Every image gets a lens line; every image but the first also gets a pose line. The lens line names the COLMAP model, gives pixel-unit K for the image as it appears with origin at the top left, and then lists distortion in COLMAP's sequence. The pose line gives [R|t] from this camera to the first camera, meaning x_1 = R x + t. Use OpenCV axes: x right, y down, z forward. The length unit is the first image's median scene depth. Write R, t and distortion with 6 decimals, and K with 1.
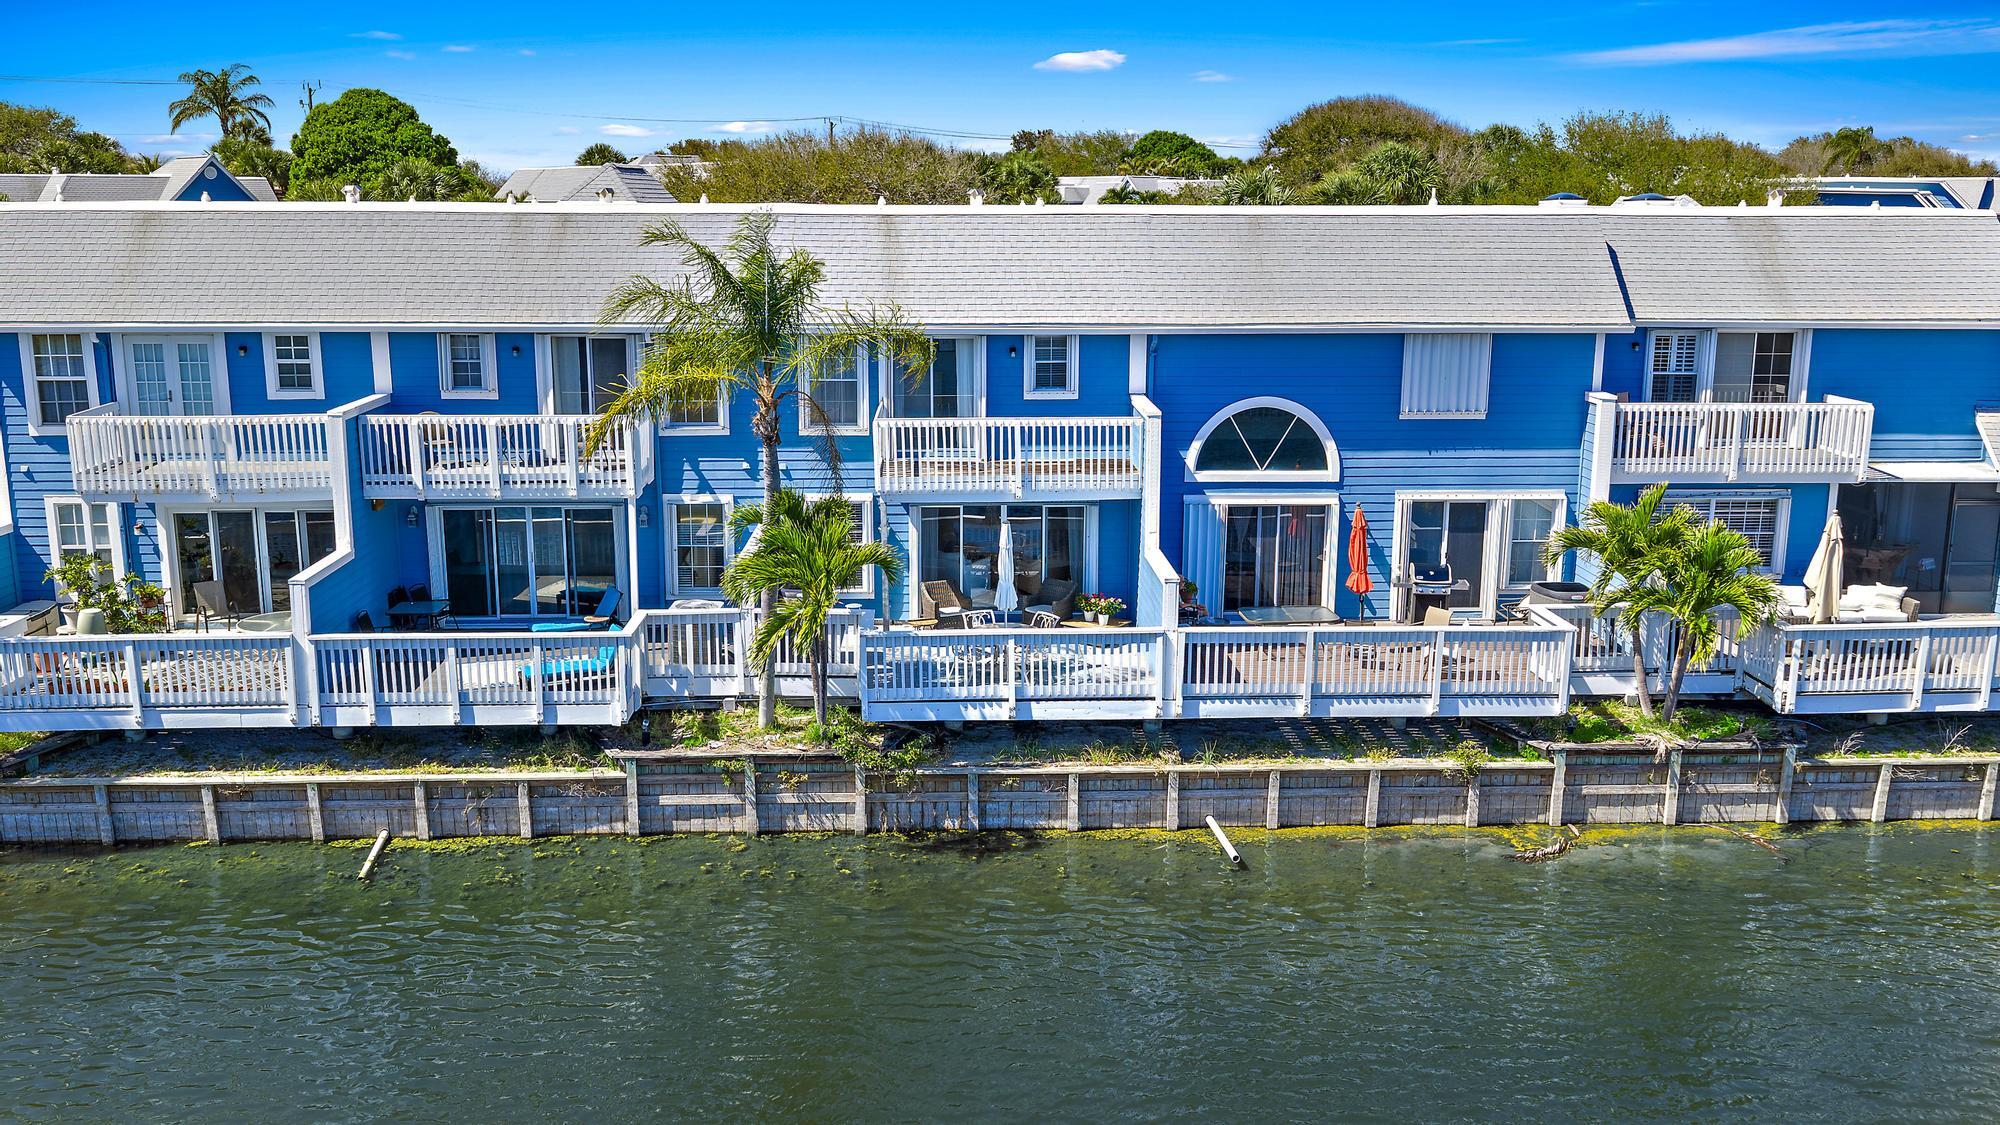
lens RADIAL K [[1574.8, 0, 1000.0], [0, 1574.8, 562.5], [0, 0, 1]] dist [0.002581, -0.001191]
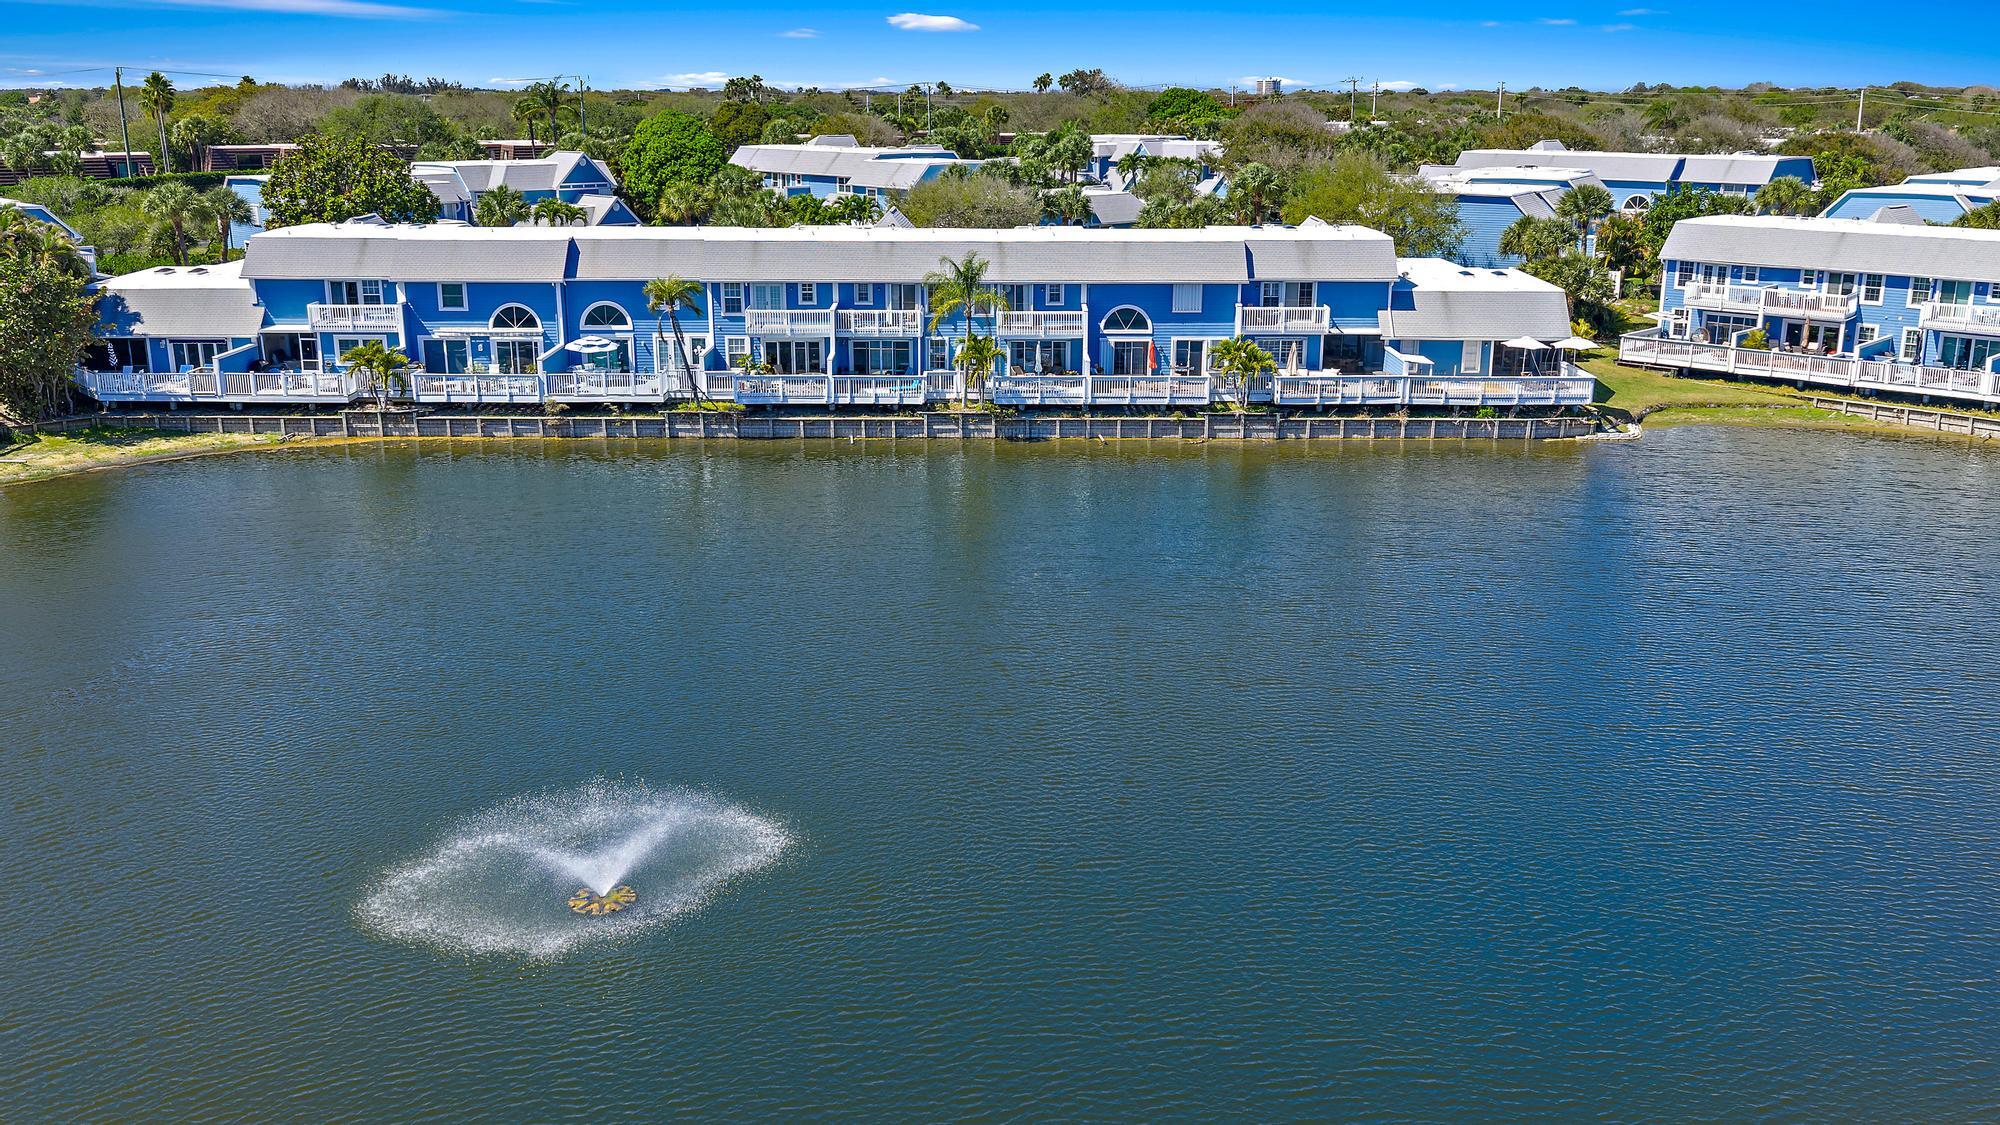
lens RADIAL K [[1574.8, 0, 1000.0], [0, 1574.8, 562.5], [0, 0, 1]] dist [0.002581, -0.001191]
pose [[0.999221, 0.009435, -0.038310, 0.049958], [-0.006722, 0.997500, 0.070348, 0.183414], [0.038878, -0.070036, 0.996787, -2.128841]]
